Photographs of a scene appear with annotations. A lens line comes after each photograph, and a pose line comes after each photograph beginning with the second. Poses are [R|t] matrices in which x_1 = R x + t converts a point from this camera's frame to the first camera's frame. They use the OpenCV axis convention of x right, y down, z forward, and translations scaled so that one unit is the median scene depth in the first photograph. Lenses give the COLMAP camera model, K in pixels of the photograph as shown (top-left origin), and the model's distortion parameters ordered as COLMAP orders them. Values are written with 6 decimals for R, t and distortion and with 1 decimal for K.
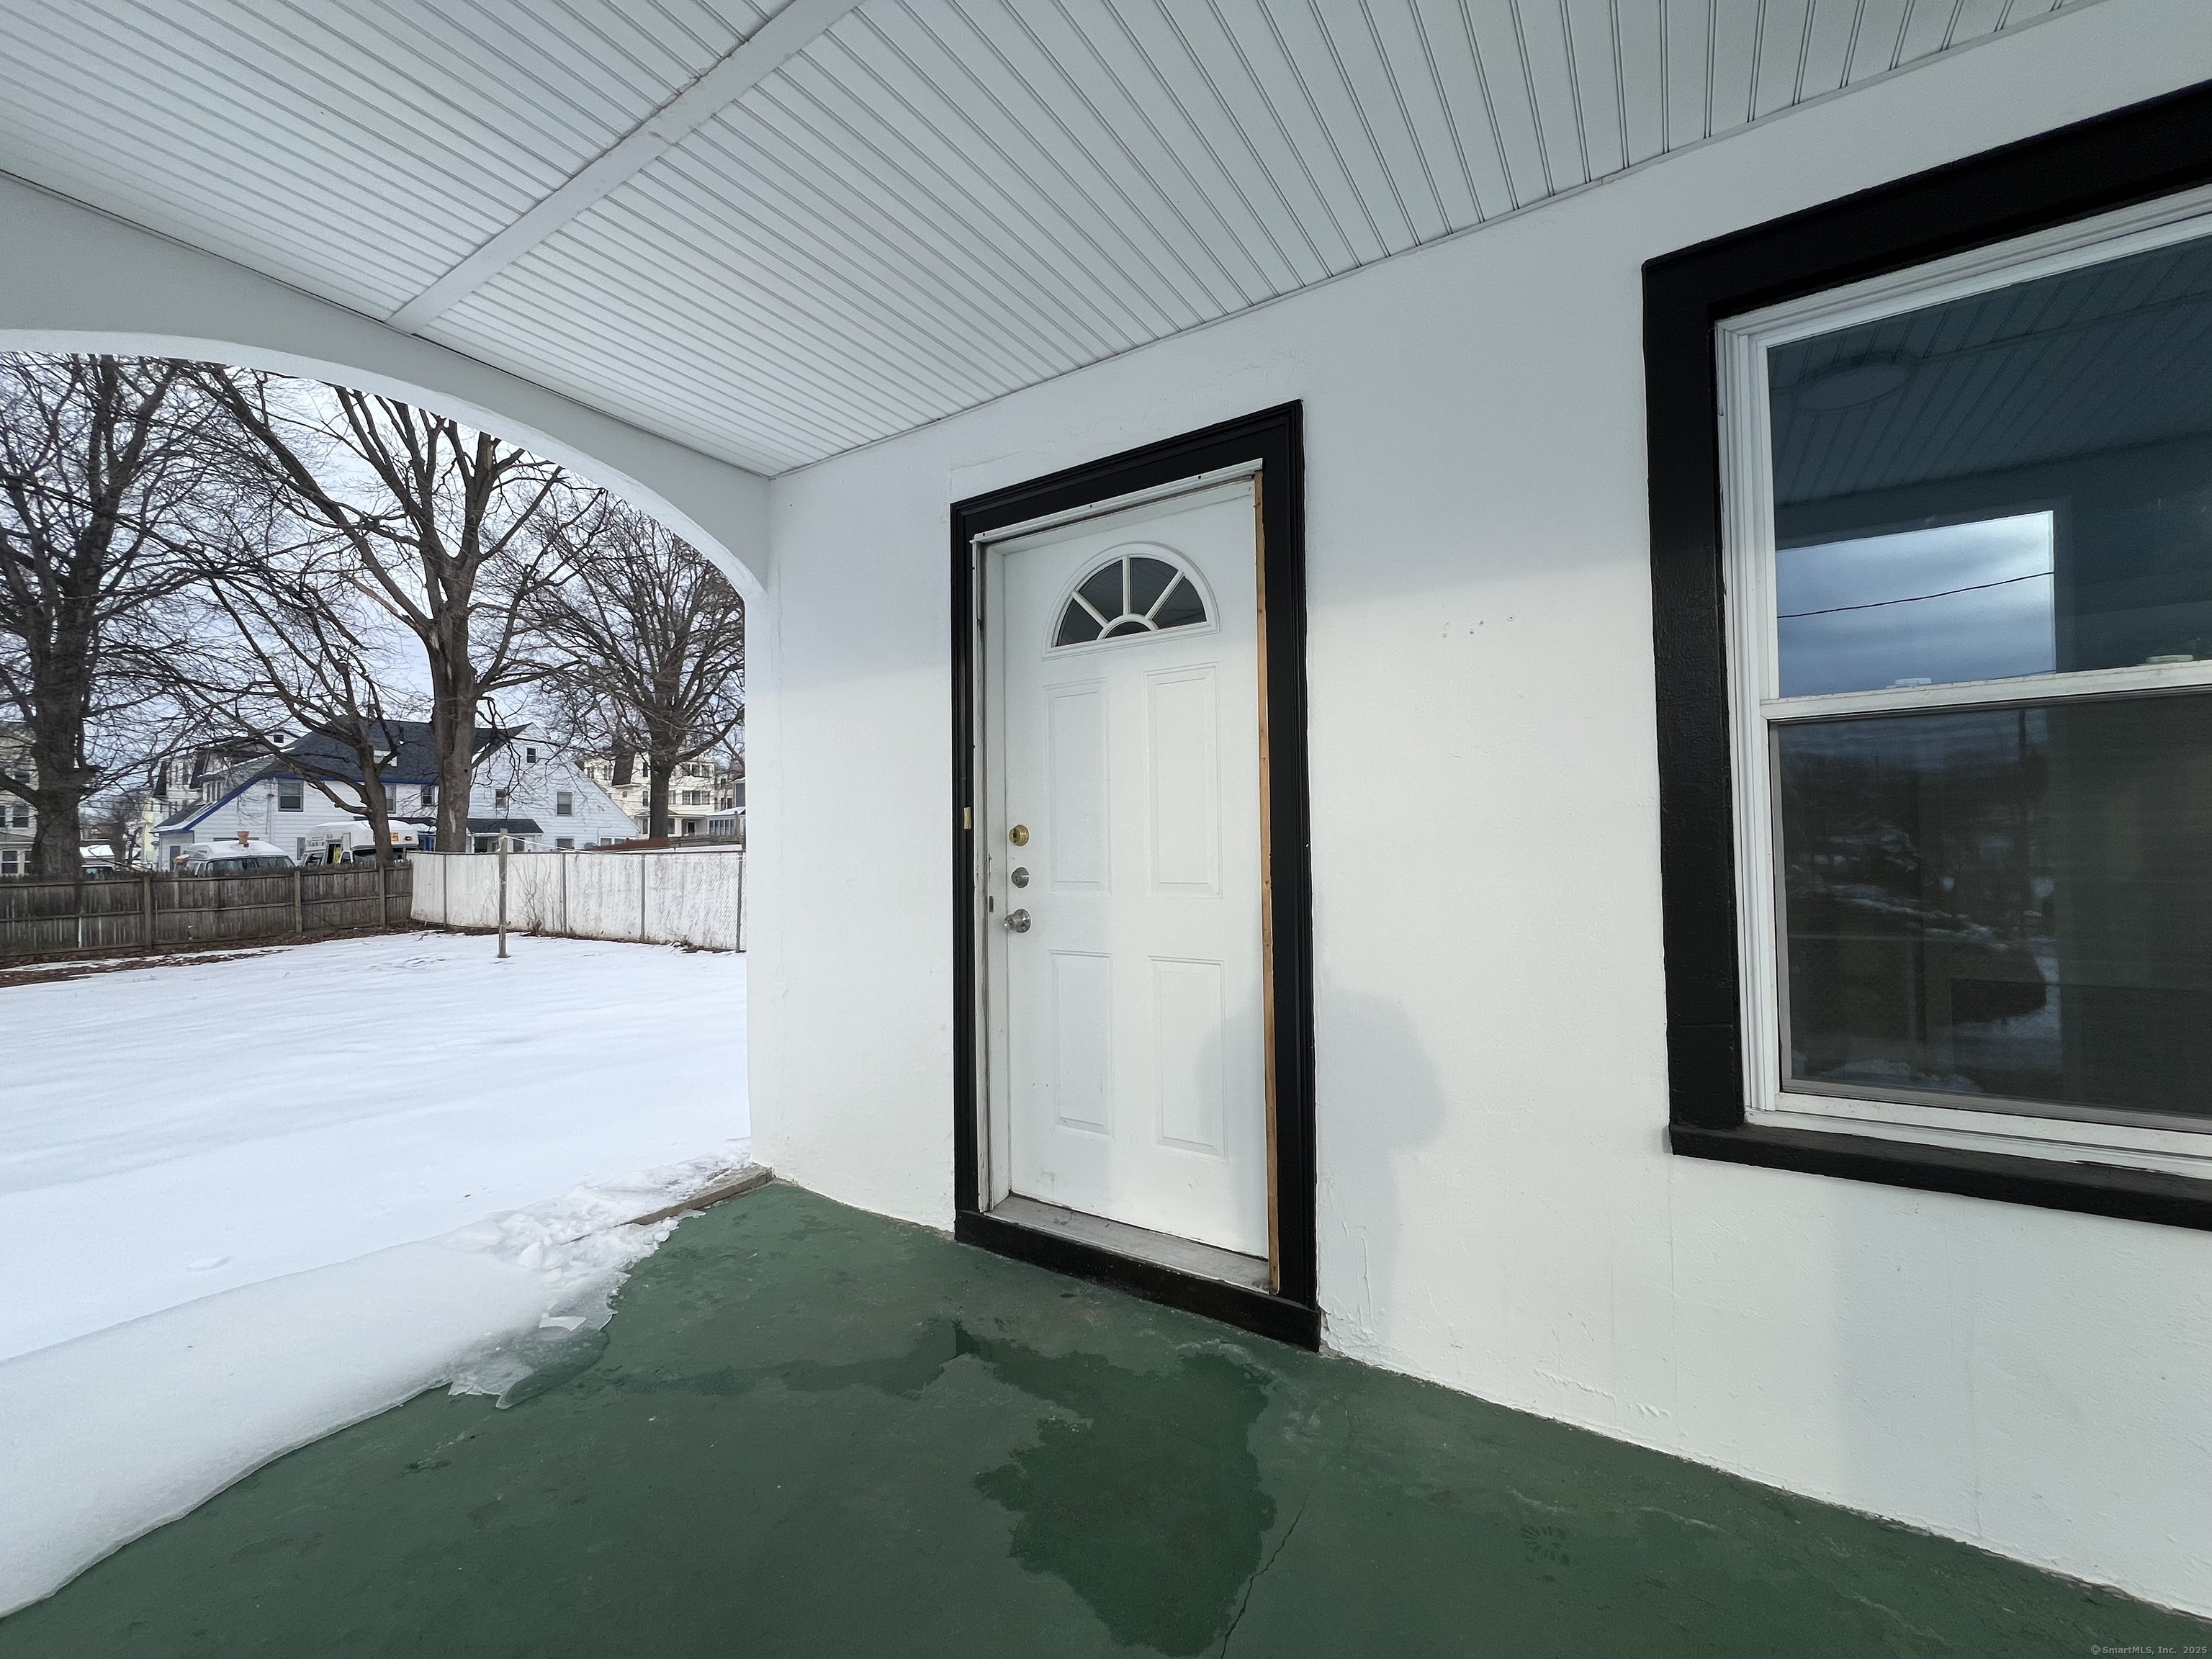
lens RADIAL K [[883.3, 0, 1101.1], [0, 883.3, 822.8], [0, 0, 1]] dist [-0.000425, -0.000234]
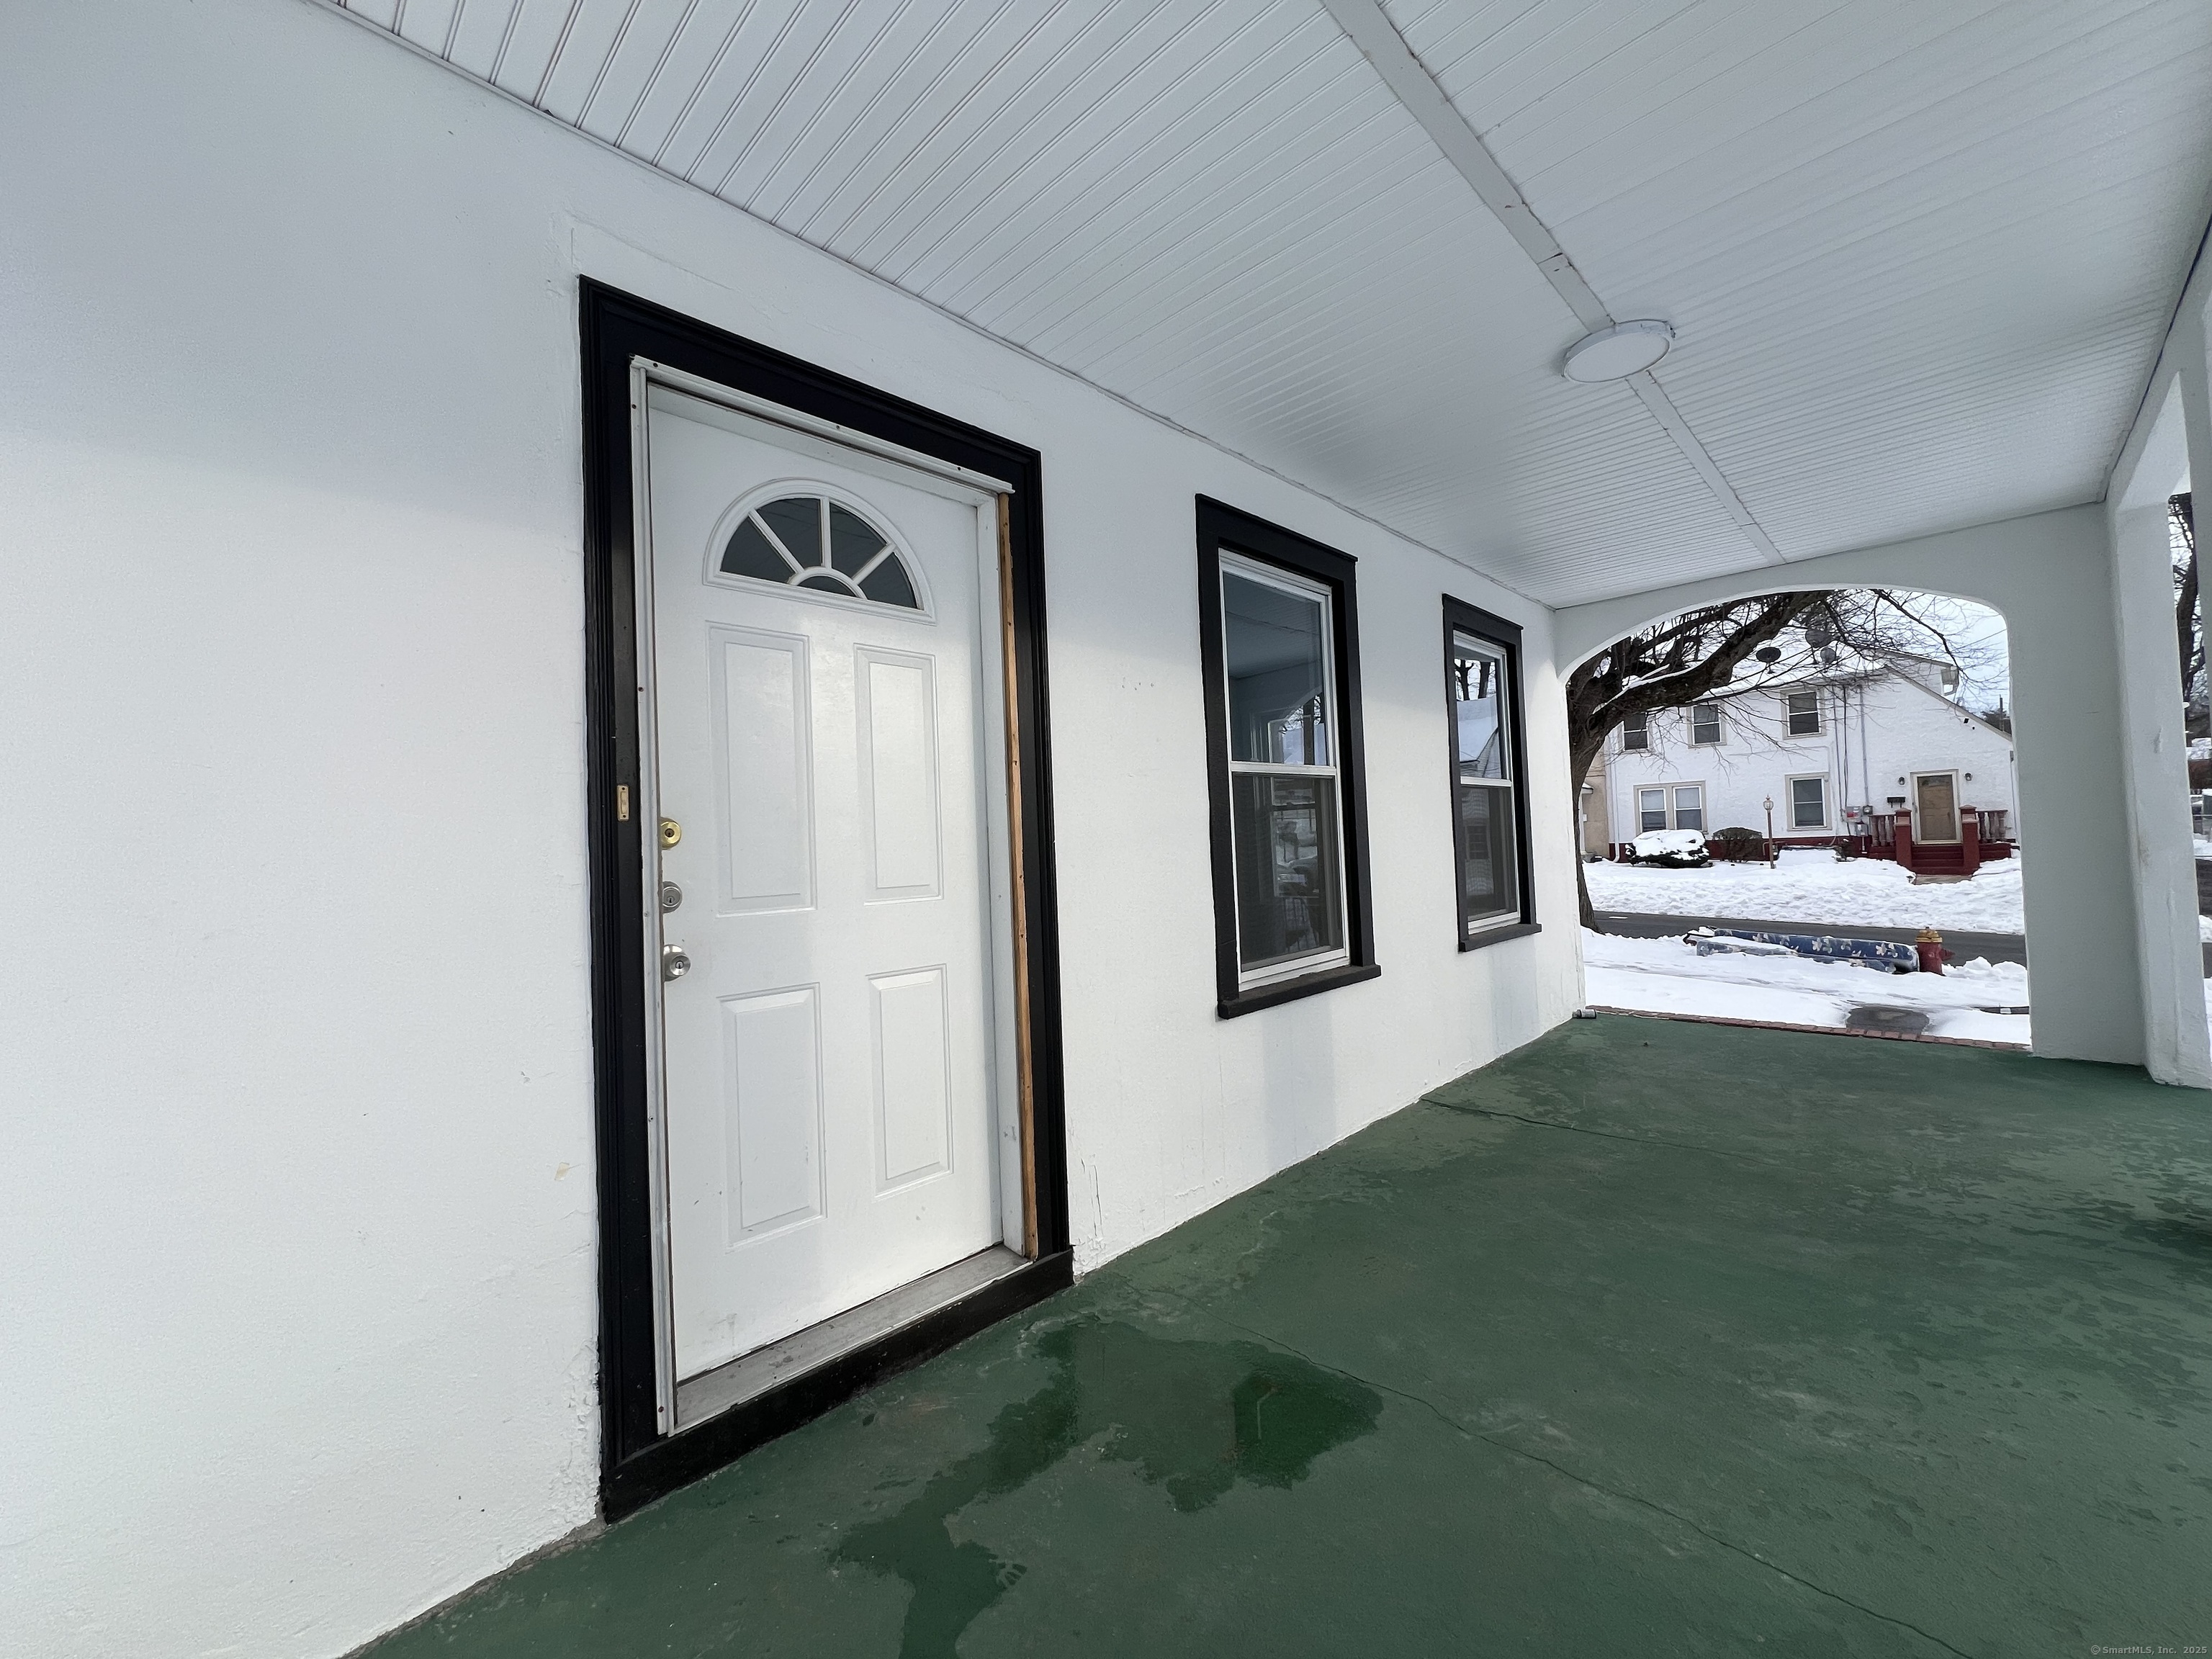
lens RADIAL K [[883.3, 0, 1101.1], [0, 883.3, 822.8], [0, 0, 1]] dist [-0.000425, -0.000234]
pose [[0.205117, 0.033928, 0.978149, -0.766734], [0.010550, 0.999264, -0.036872, 0.038773], [-0.978681, 0.017882, 0.204608, 0.621266]]
